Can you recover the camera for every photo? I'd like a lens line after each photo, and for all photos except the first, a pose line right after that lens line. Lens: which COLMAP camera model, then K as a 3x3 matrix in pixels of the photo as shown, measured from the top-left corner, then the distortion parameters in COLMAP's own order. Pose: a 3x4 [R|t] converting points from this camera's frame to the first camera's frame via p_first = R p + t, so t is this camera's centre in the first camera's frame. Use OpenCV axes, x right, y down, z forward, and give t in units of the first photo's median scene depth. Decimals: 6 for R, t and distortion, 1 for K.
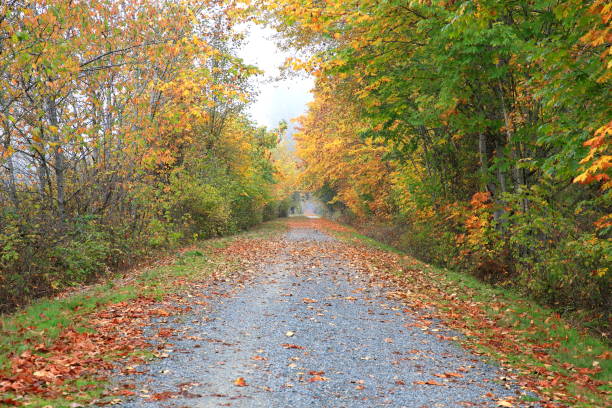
lens RADIAL K [[463.9, 0, 306.5], [0, 463.9, 204.6], [0, 0, 1]] dist [-0.001585, -0.000217]
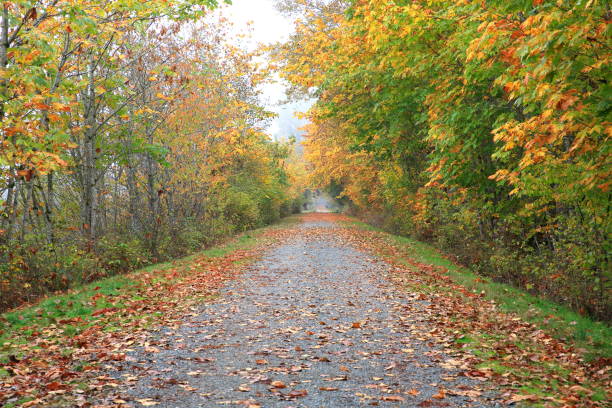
lens RADIAL K [[463.9, 0, 305.9], [0, 463.9, 203.9], [0, 0, 1]] dist [-0.001585, -0.000217]
pose [[0.997365, -0.066690, -0.028563, 0.009949], [0.066907, 0.997737, 0.006716, -0.002965], [0.028050, -0.008609, 0.999569, -0.245486]]
